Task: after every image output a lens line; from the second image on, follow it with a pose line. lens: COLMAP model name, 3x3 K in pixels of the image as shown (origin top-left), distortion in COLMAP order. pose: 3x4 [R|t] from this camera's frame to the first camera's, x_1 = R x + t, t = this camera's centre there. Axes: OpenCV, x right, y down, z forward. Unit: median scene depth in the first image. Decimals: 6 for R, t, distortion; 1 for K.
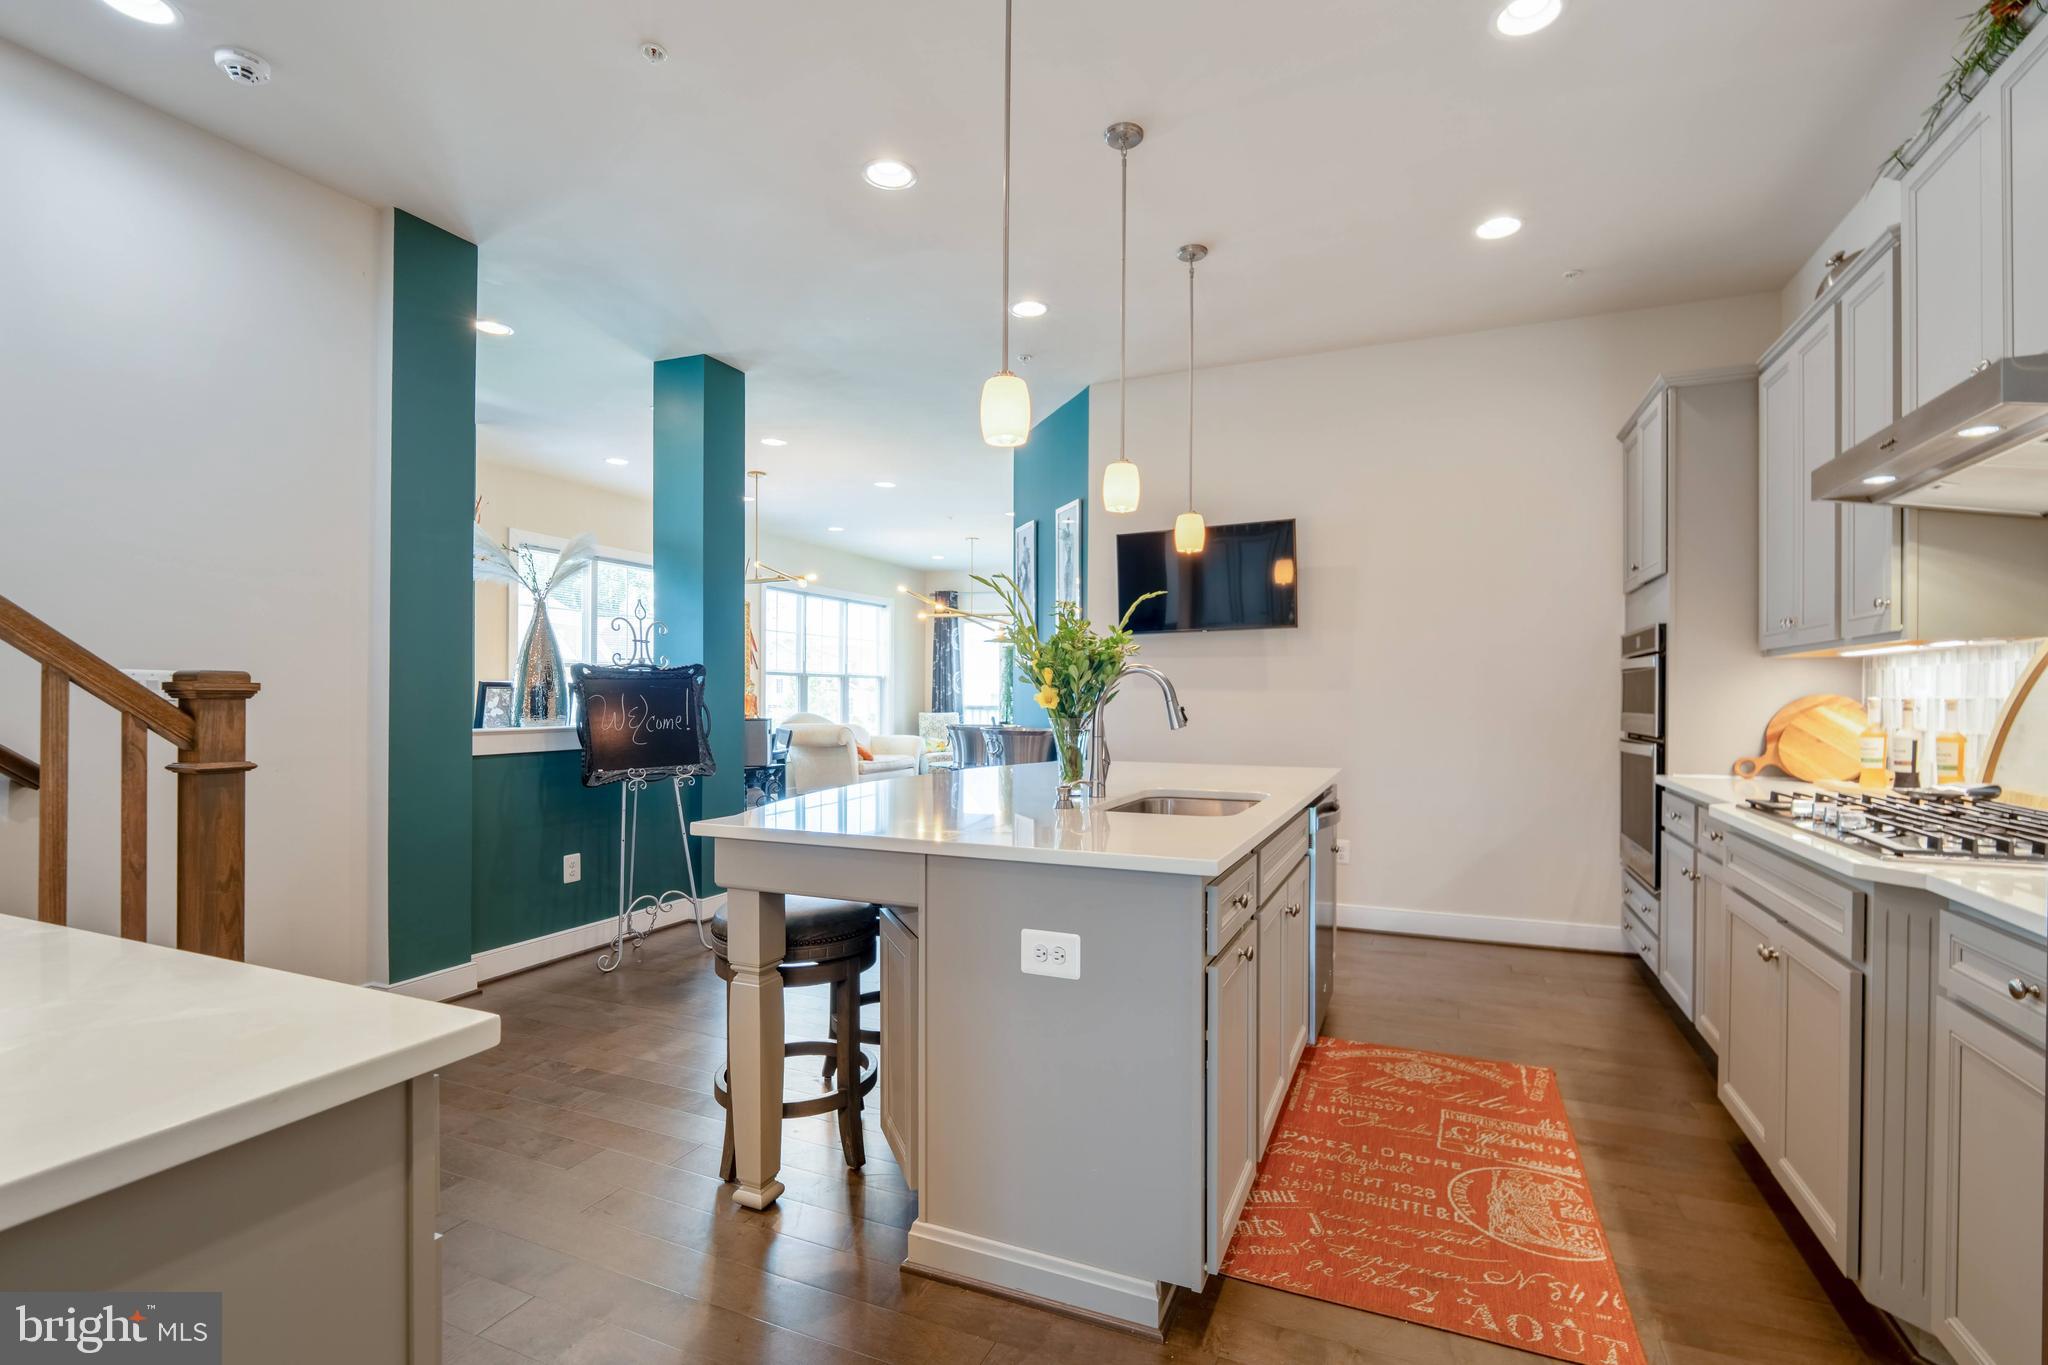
lens RADIAL K [[917.8, 0, 1041.6], [0, 917.8, 694.3], [0, 0, 1]] dist [-0.005278, -0.000127]
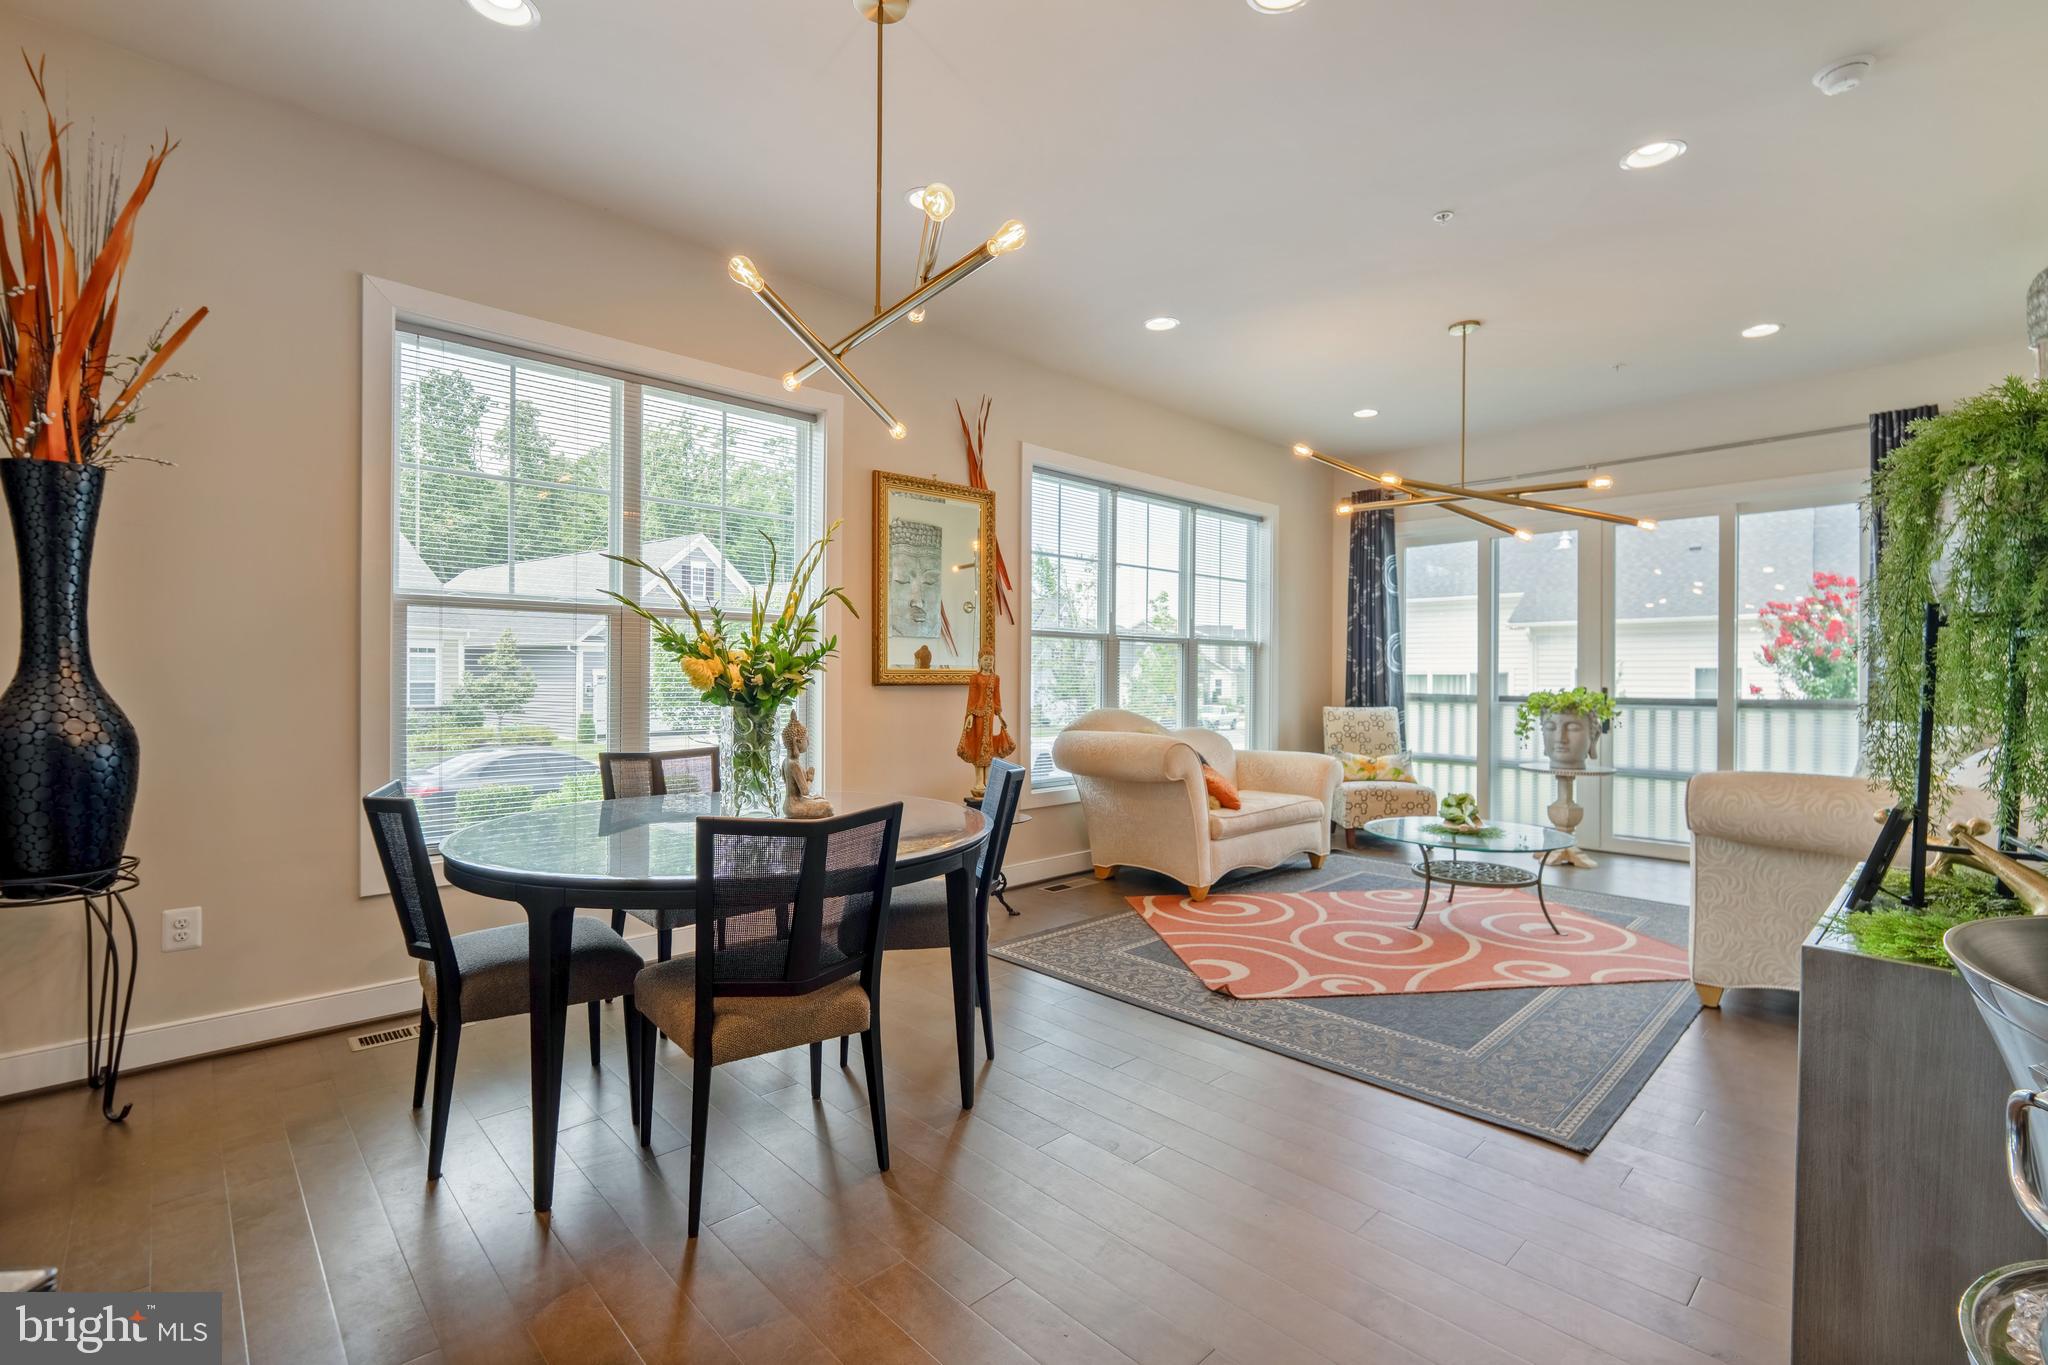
lens RADIAL K [[911.8, 0, 1032.8], [0, 911.8, 680.9], [0, 0, 1]] dist [-0.011216, 0.000081]
pose [[0.916763, 0.001677, -0.399428, -0.074542], [0.000836, 0.999981, 0.006118, 0.000510], [0.399430, -0.005942, 0.916744, 0.420406]]
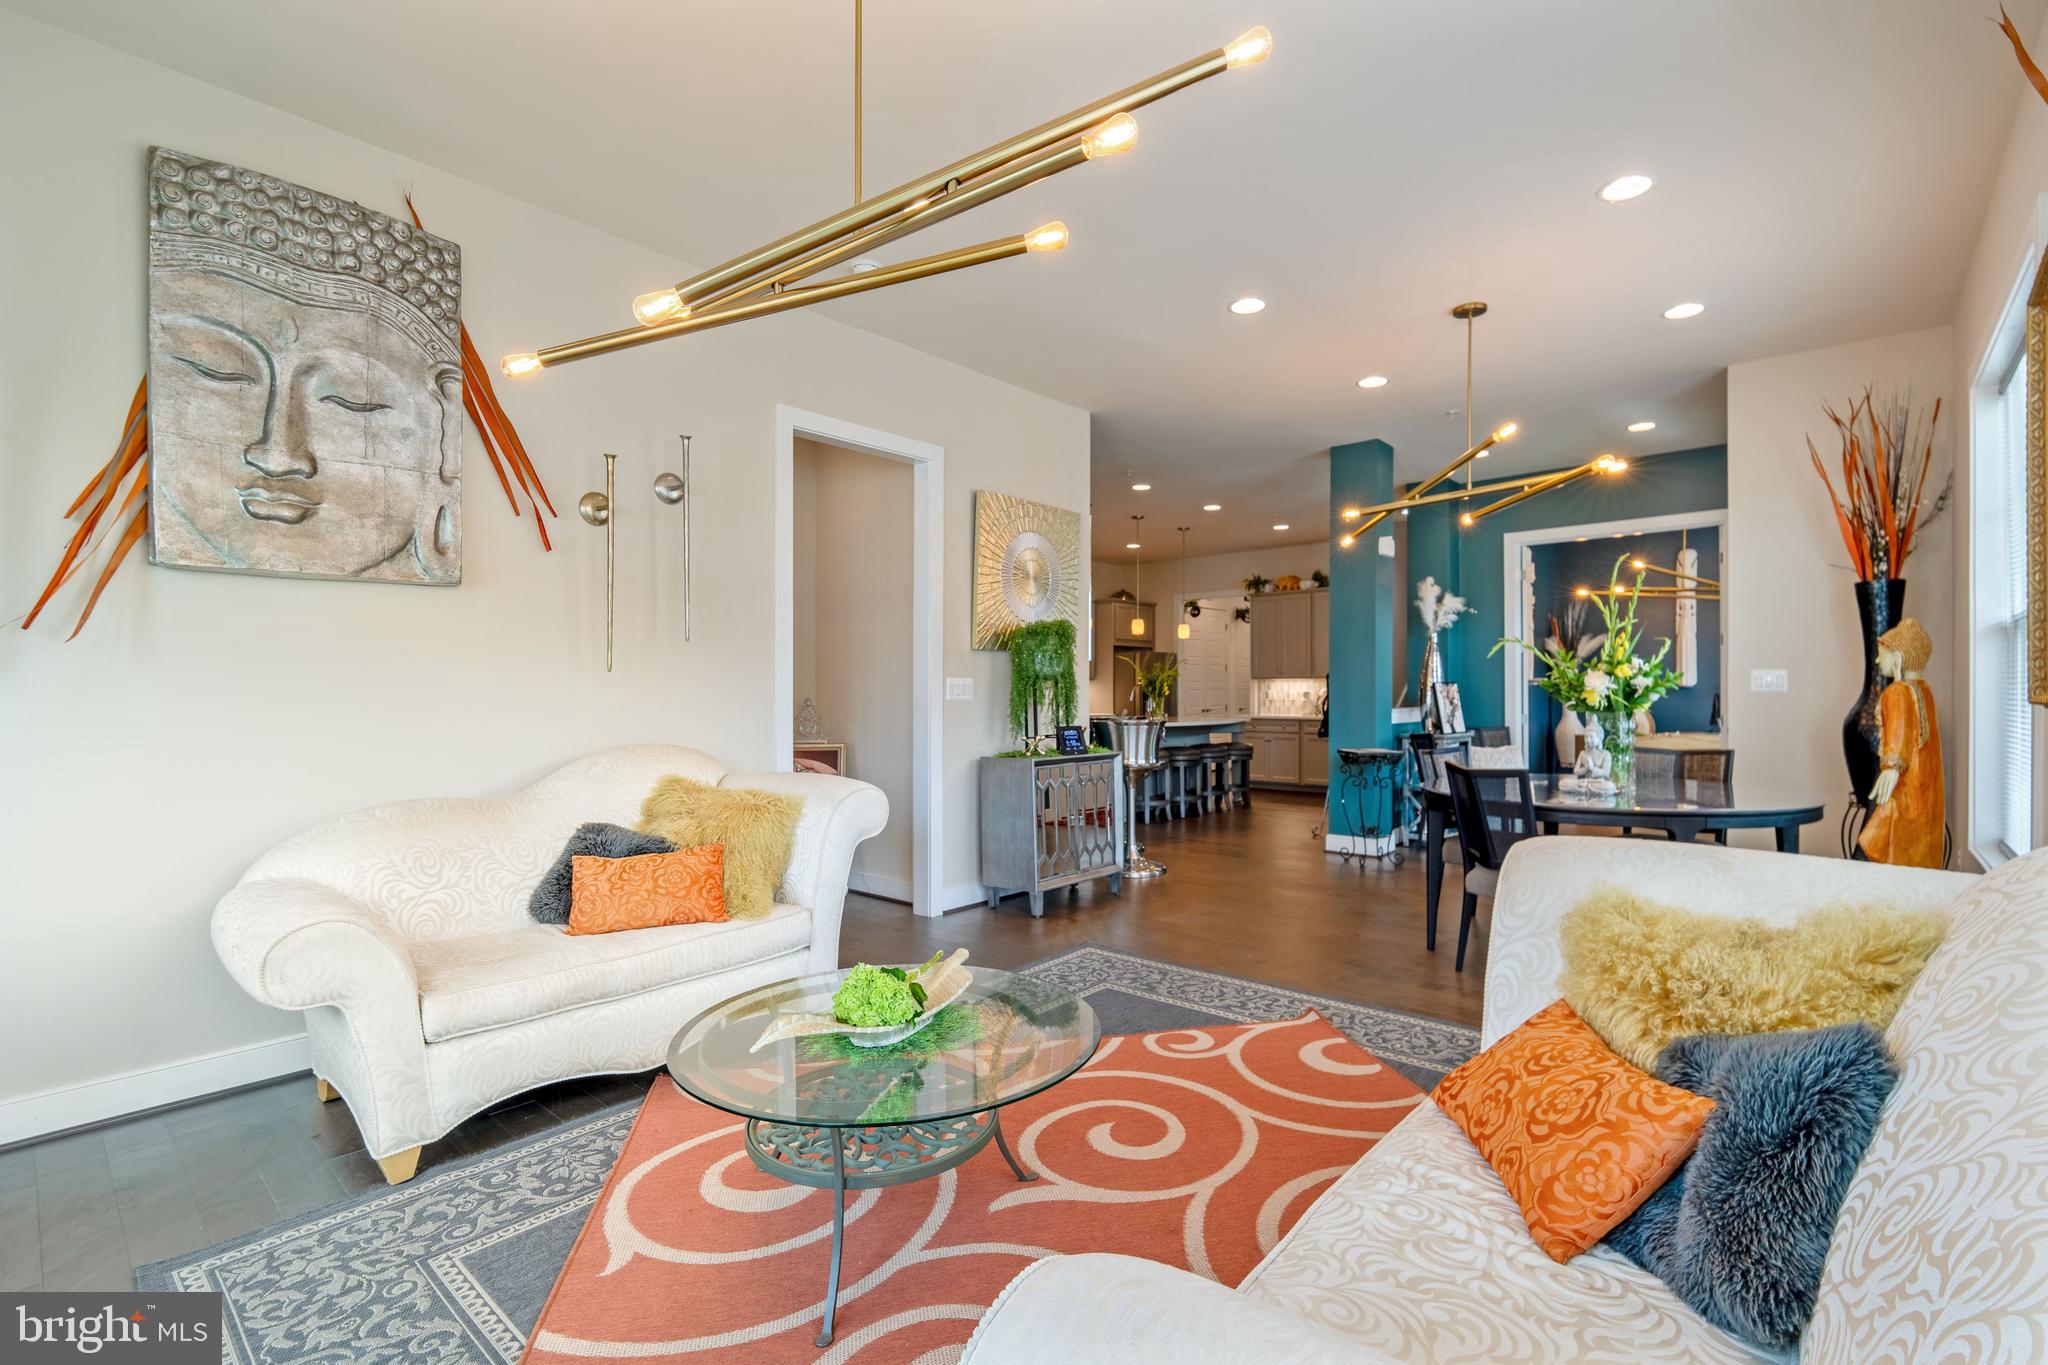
lens RADIAL K [[917.8, 0, 1041.6], [0, 917.8, 694.3], [0, 0, 1]] dist [-0.005278, -0.000127]
pose [[-0.948142, -0.001012, 0.317845, -0.139734], [-0.000731, 0.999999, 0.001004, 0.001951], [-0.317846, 0.000720, -0.948142, 0.965770]]
